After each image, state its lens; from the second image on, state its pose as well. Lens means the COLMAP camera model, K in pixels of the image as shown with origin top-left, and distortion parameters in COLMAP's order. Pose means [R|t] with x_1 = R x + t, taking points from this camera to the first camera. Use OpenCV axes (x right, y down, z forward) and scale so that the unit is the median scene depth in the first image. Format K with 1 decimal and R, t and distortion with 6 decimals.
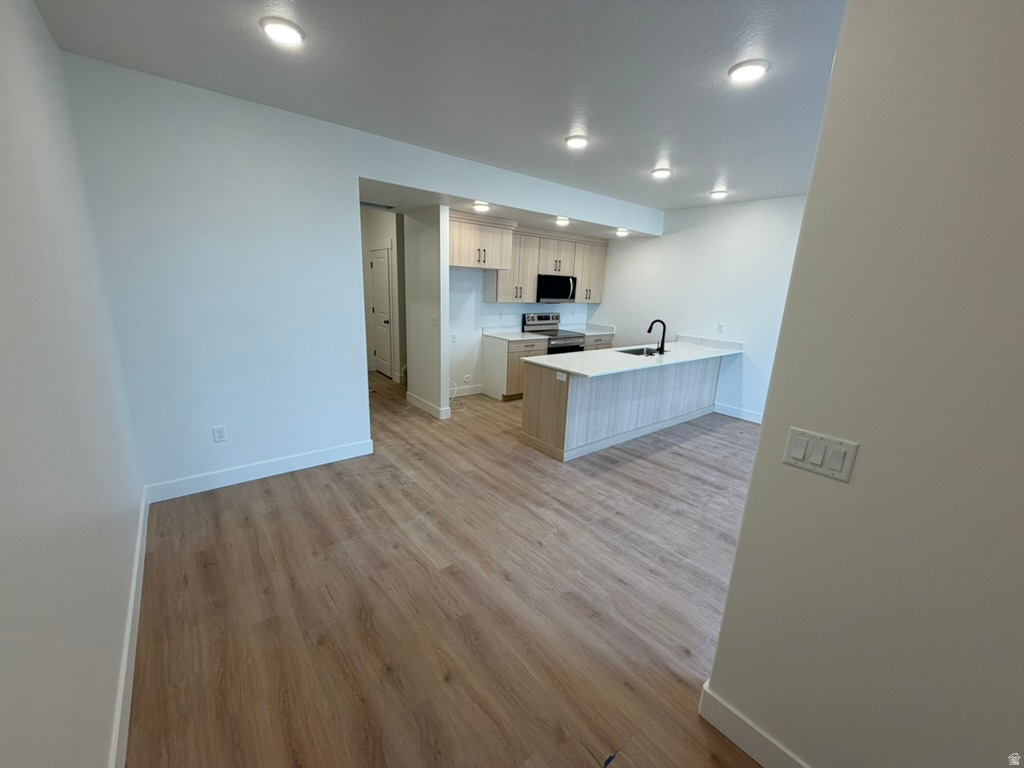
lens RADIAL K [[406.5, 0, 514.0], [0, 406.5, 382.2], [0, 0, 1]] dist [-0.001906, 0.001050]
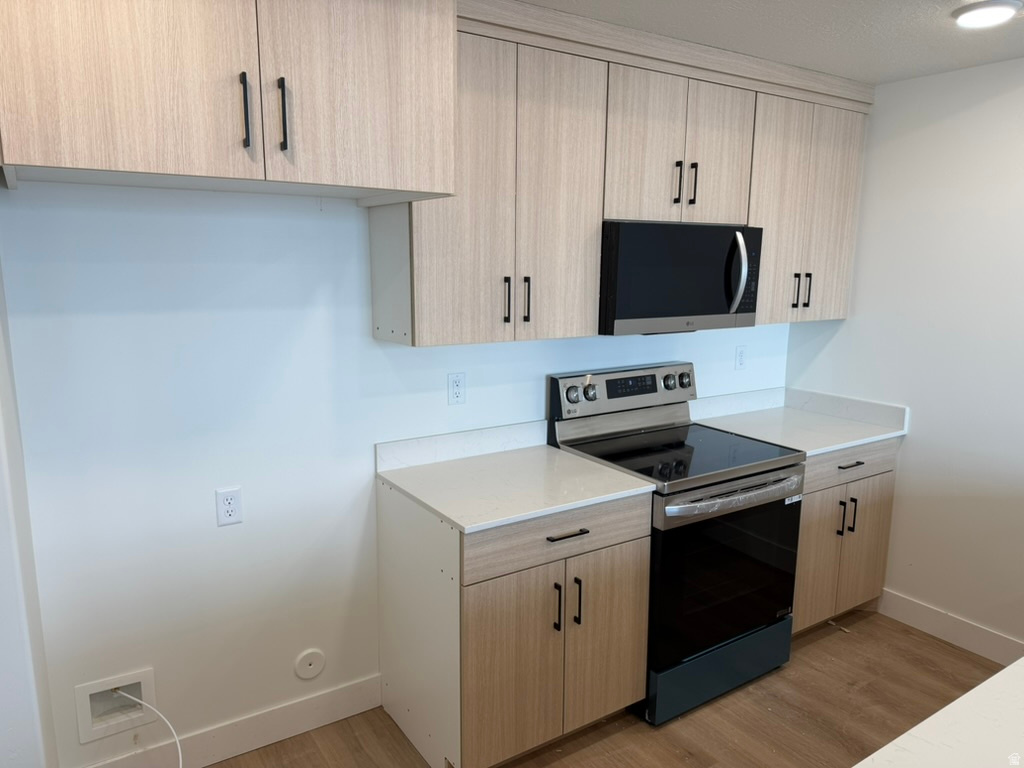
lens RADIAL K [[715.0, 0, 511.3], [0, 715.0, 384.6], [0, 0, 1]] dist [0.035582, -0.035784]
pose [[0.993839, -0.014144, -0.109930, 0.052246], [0.006925, 0.997810, -0.065777, -0.146935], [0.110619, 0.064610, 0.991760, 0.607130]]
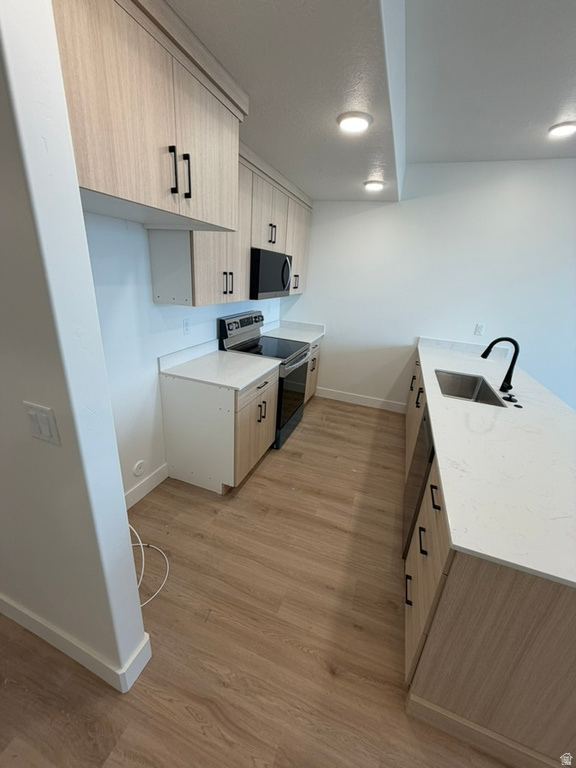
lens RADIAL K [[304.9, 0, 288.2], [0, 304.9, 381.3], [0, 0, 1]] dist [-0.001906, 0.001050]
pose [[0.863199, -0.154202, 0.480739, -0.124894], [0.085264, 0.983062, 0.162229, -0.157845], [-0.497612, -0.099047, 0.861726, 0.633738]]
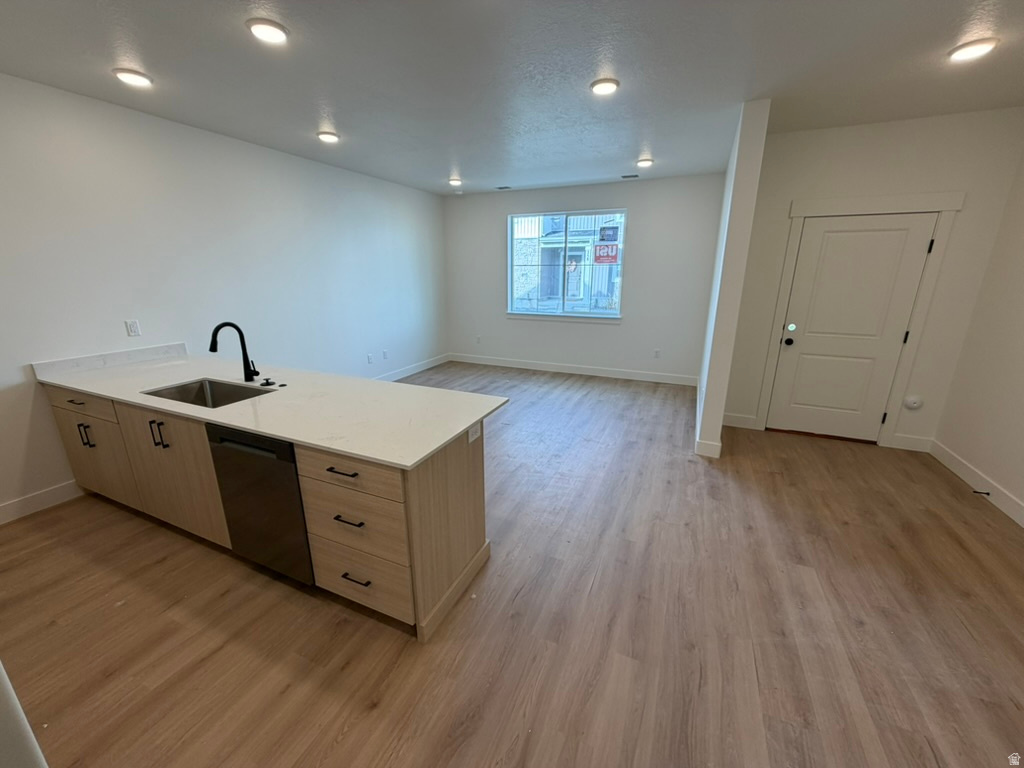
lens RADIAL K [[406.5, 0, 507.9], [0, 406.5, 384.2], [0, 0, 1]] dist [-0.001906, 0.001050]
pose [[-0.440975, -0.286342, 0.850617, -0.225862], [0.193944, 0.894950, 0.401809, -0.184160], [-0.876314, 0.342160, -0.339117, 0.733112]]
